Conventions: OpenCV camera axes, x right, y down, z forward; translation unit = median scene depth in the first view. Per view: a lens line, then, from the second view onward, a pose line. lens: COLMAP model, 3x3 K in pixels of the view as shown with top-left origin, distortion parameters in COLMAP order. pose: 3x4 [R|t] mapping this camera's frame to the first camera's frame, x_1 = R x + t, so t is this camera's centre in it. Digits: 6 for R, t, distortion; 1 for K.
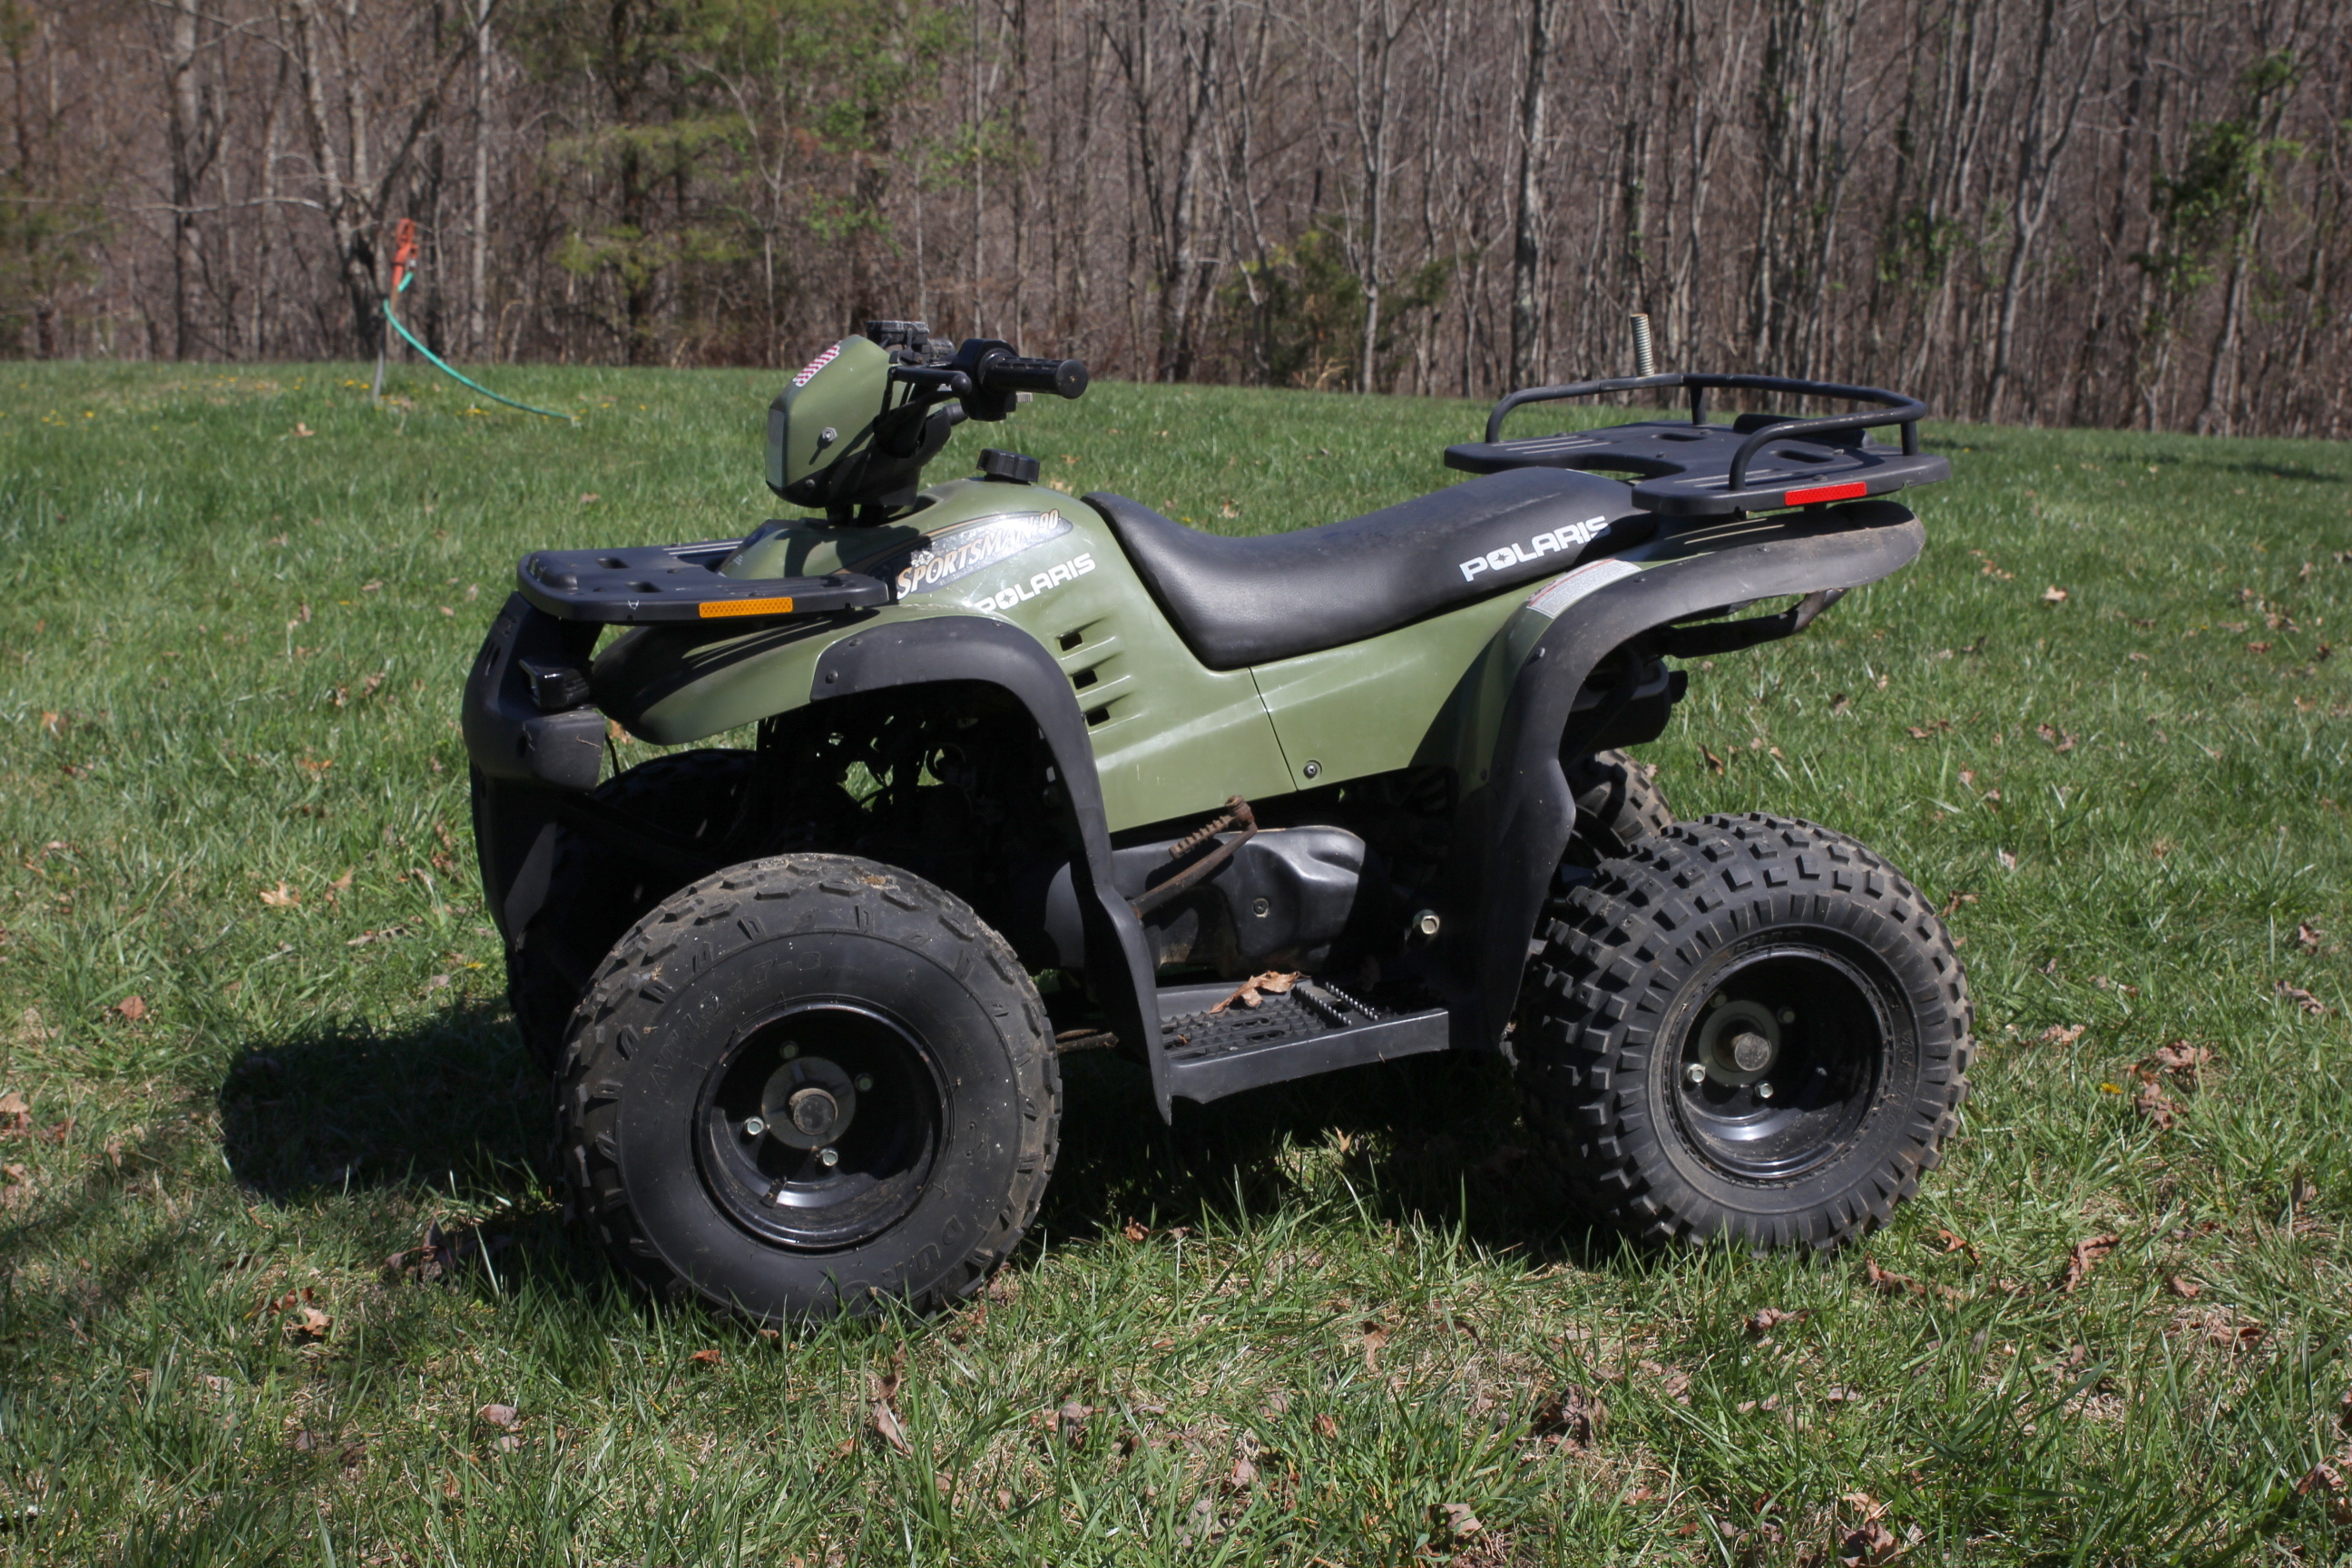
lens RADIAL K [[3757.4, 0, 1163.2], [0, 3757.4, 761.7], [0, 0, 1]] dist [-0.094740, 0.000000]
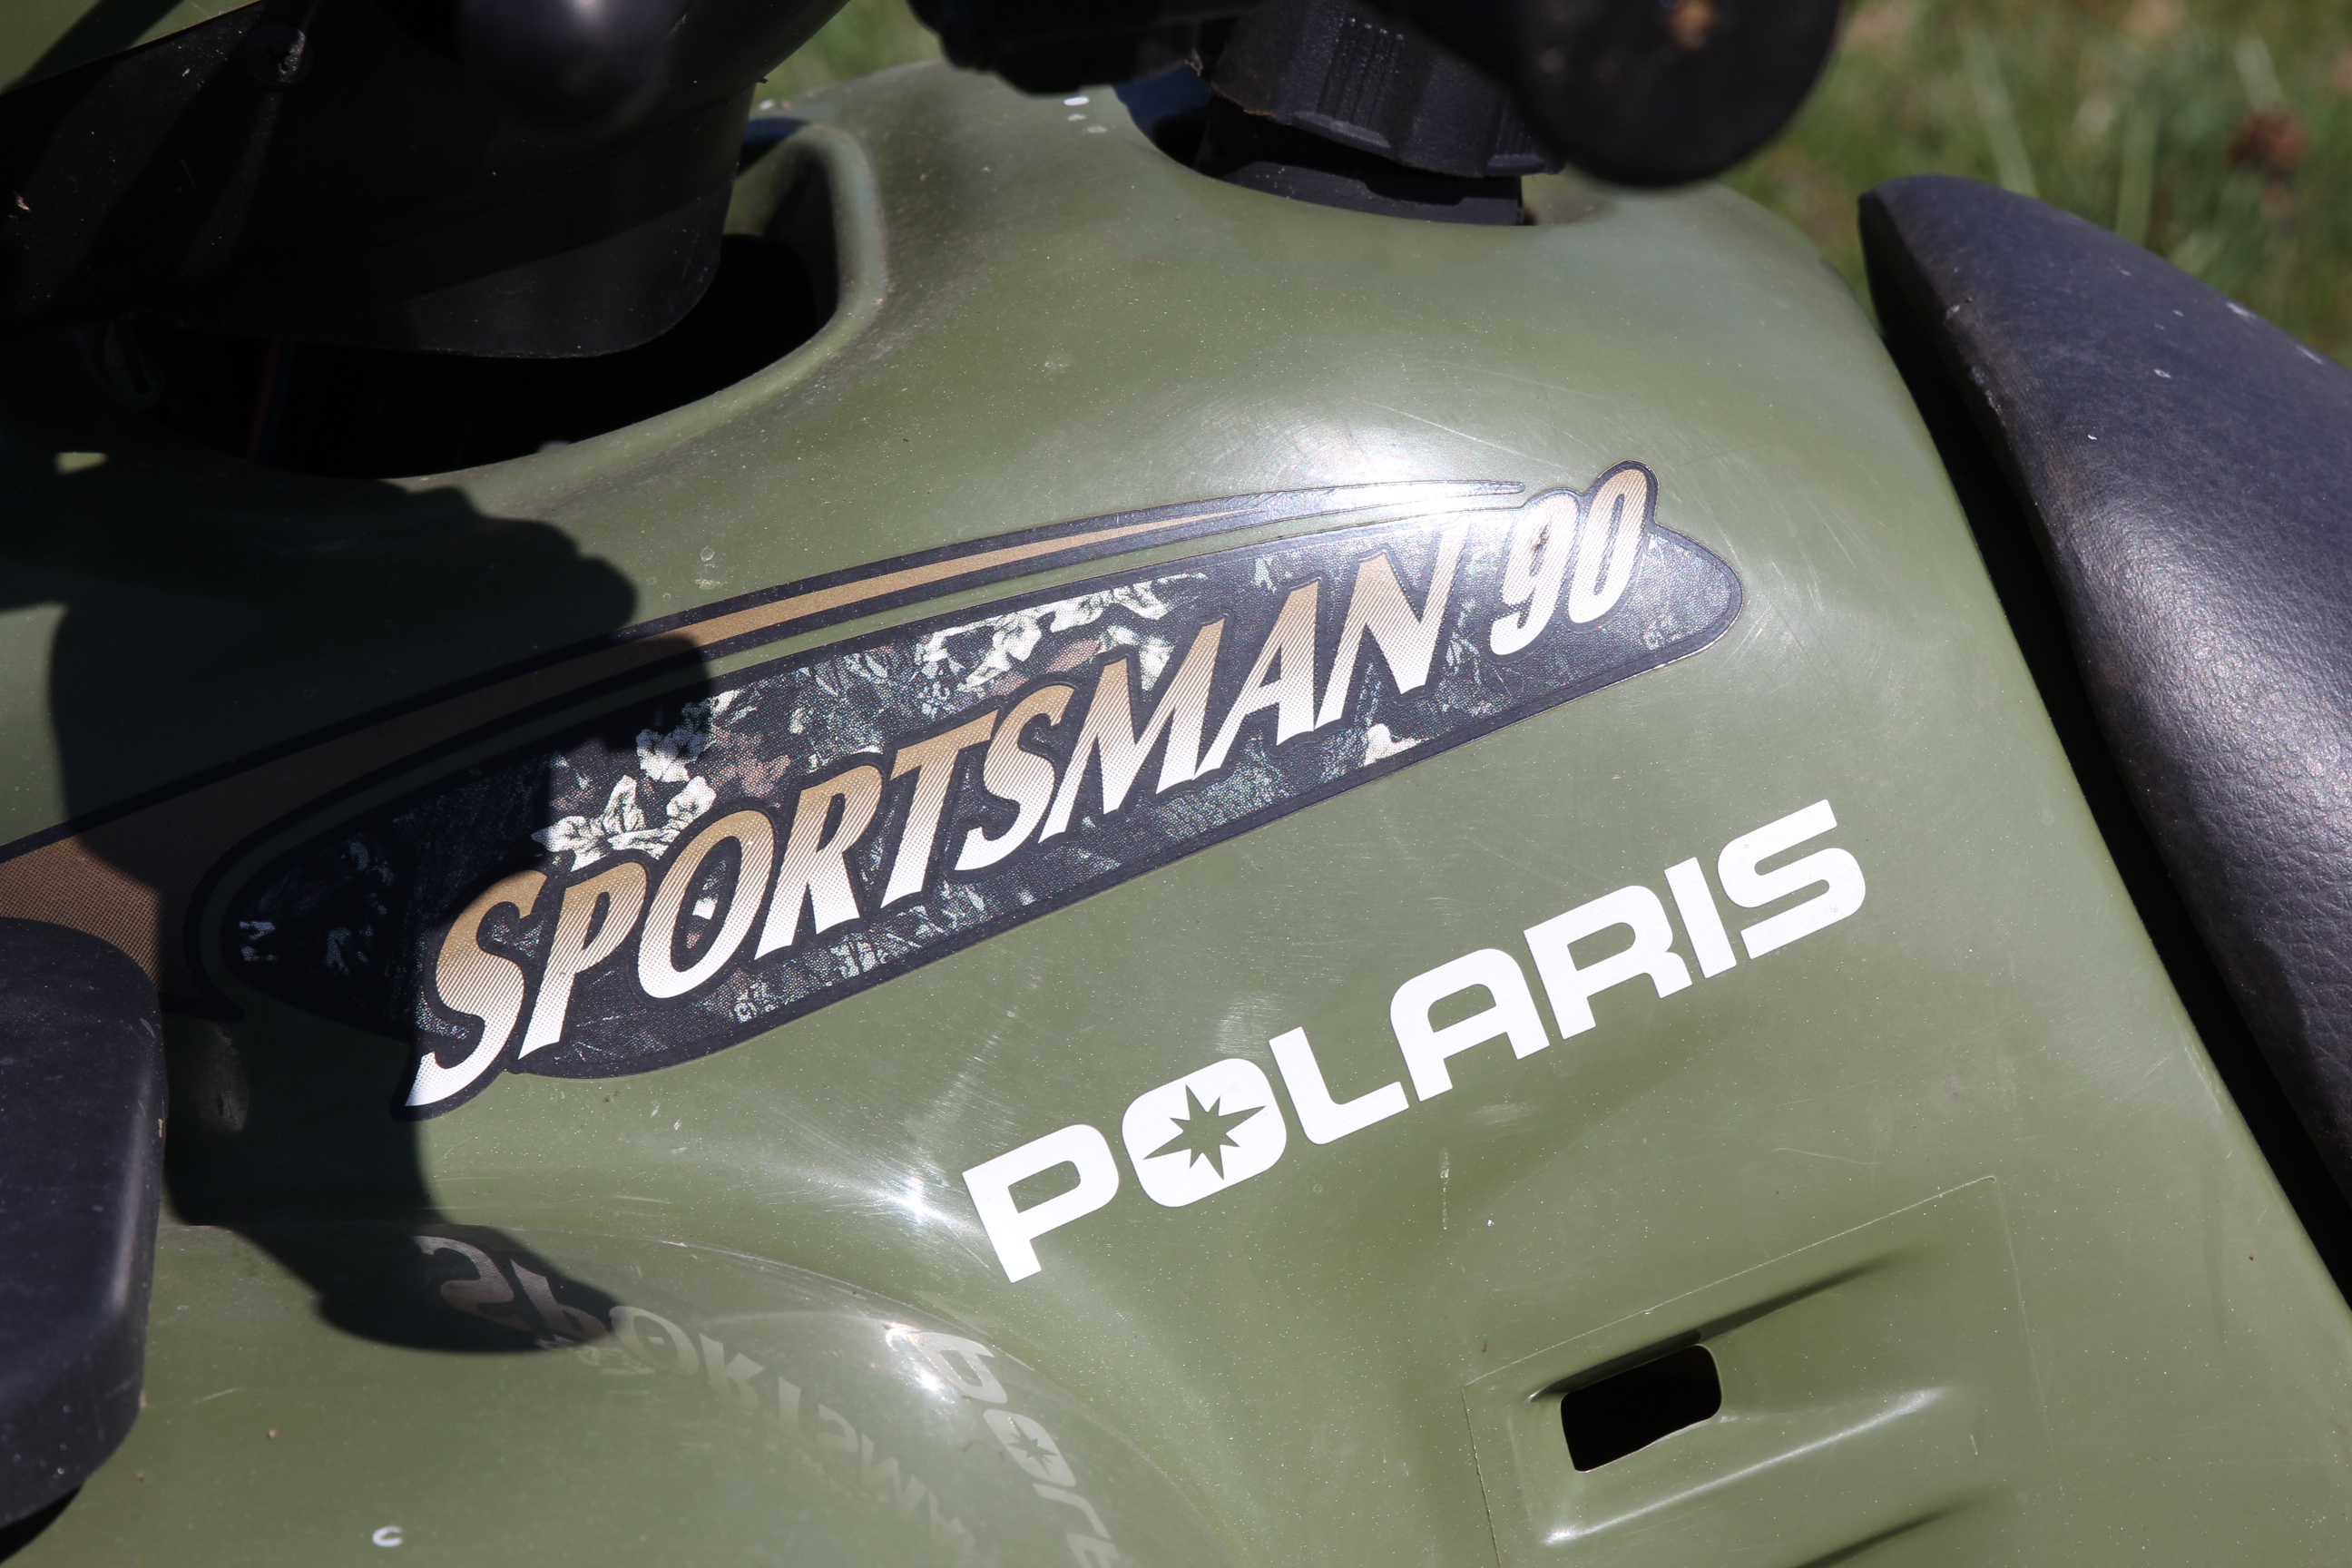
lens RADIAL K [[7312.1, 0, 1176.5], [0, 7312.1, 784.2], [0, 0, 1]] dist [-0.059588, 0.000000]
pose [[0.981568, 0.124159, -0.145291, -0.004360], [-0.087976, 0.968434, 0.233227, -0.126228], [0.169662, -0.216146, 0.961507, 0.772306]]
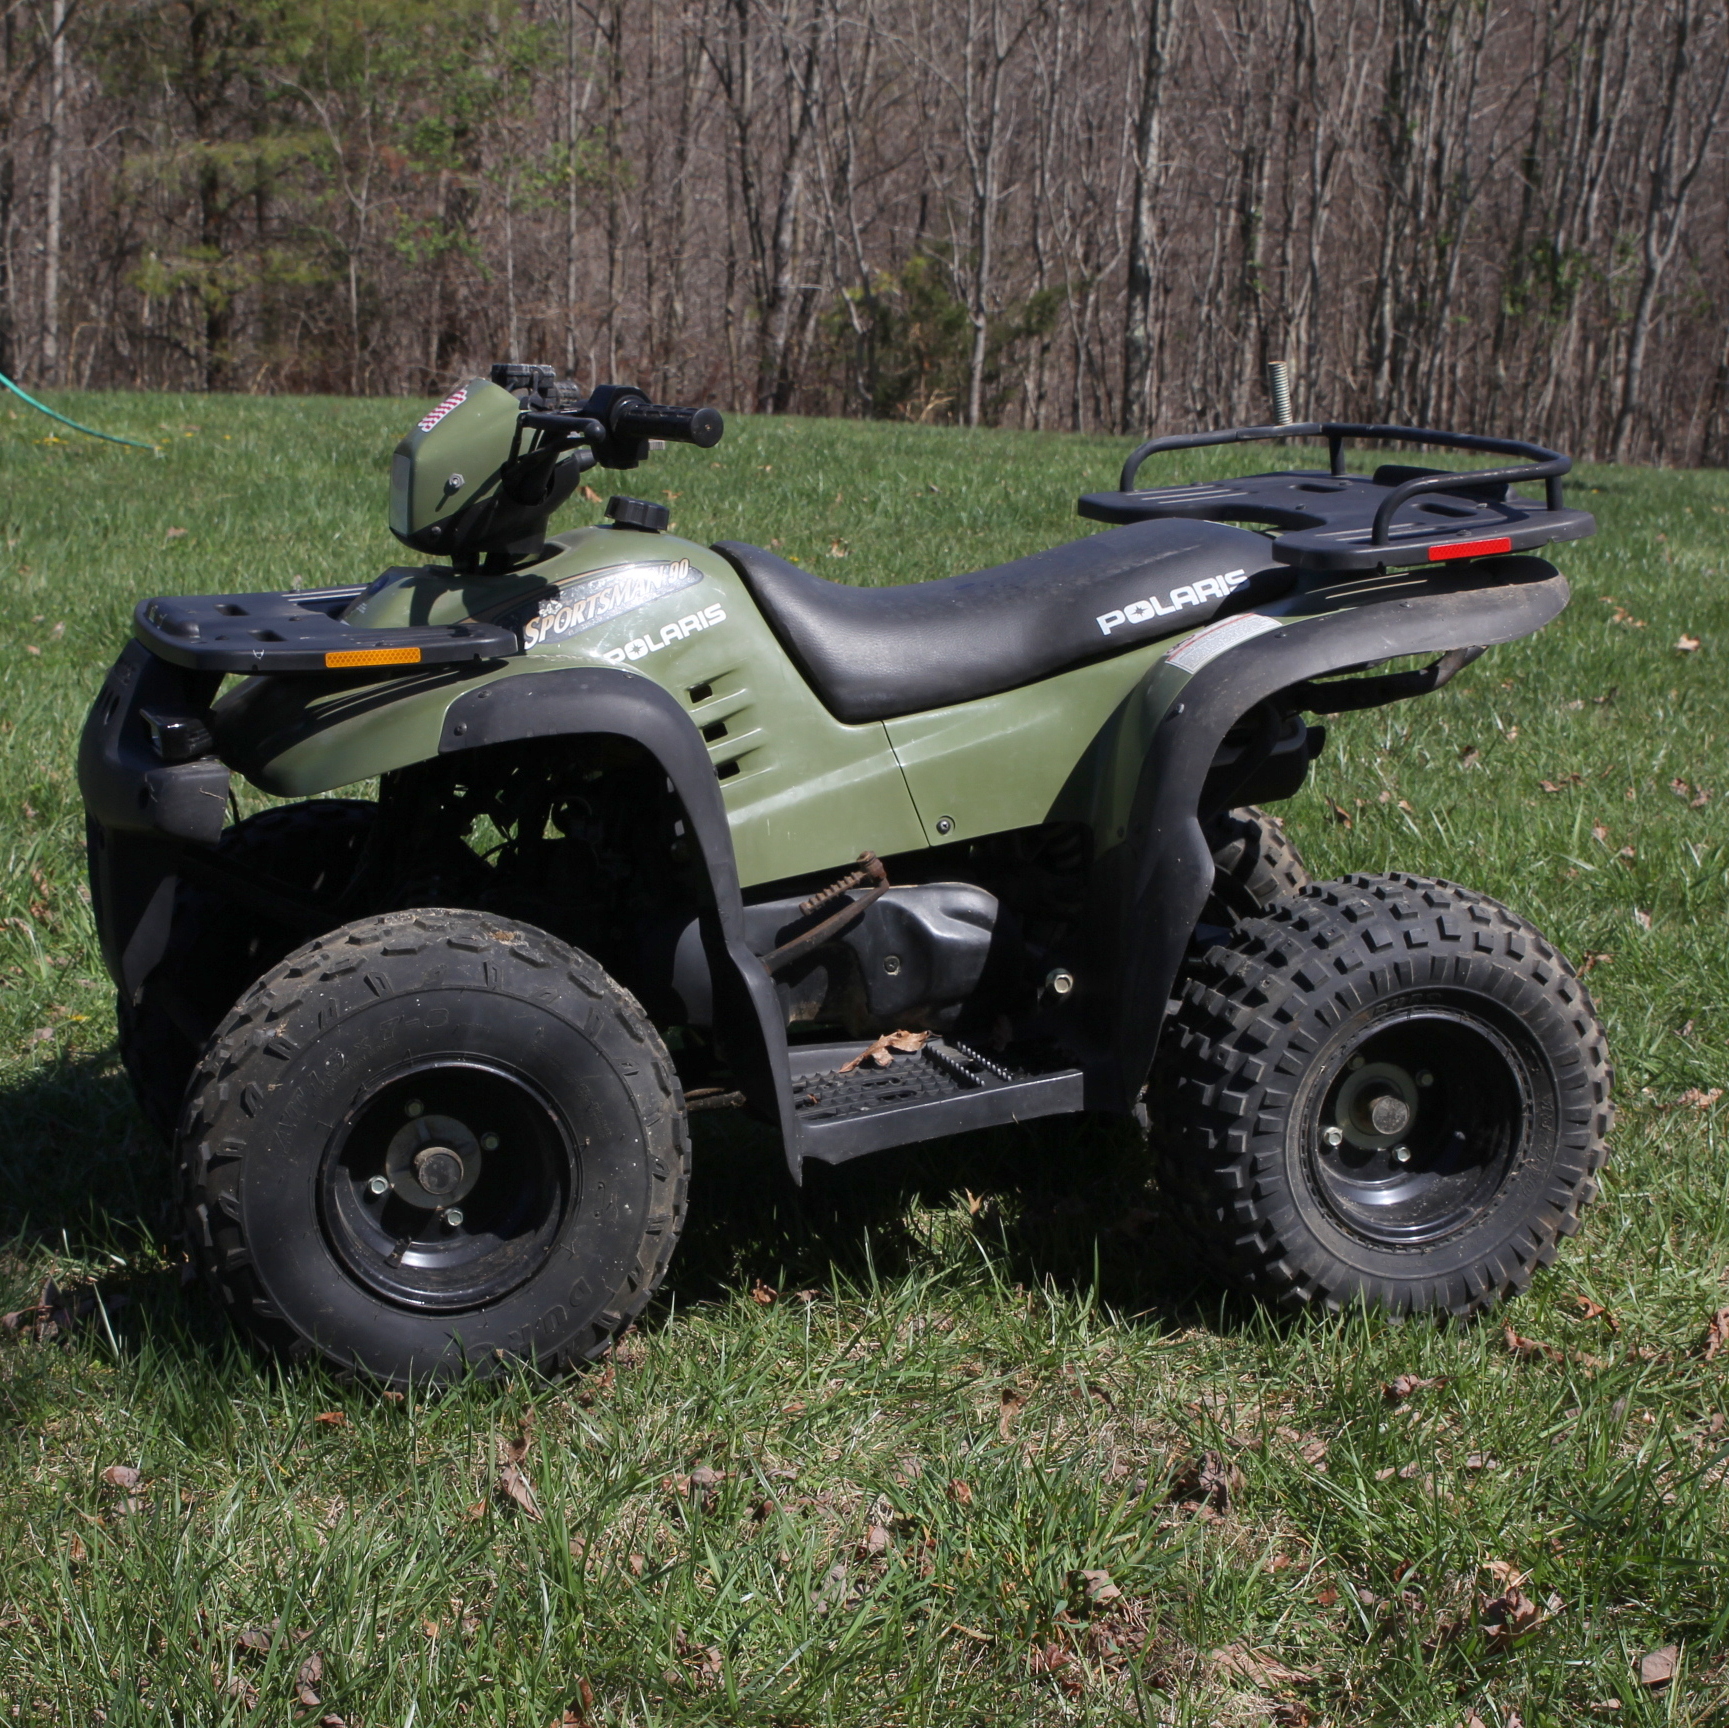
lens RADIAL K [[3804.3, 0, 869.7], [0, 3804.3, 877.7], [0, 0, 1]] dist [-0.109270, 0.000000]
pose [[0.999832, 0.006345, 0.017214, 0.002761], [-0.006606, 0.999863, 0.015150, 0.000786], [-0.017115, -0.015261, 0.999737, 0.005473]]
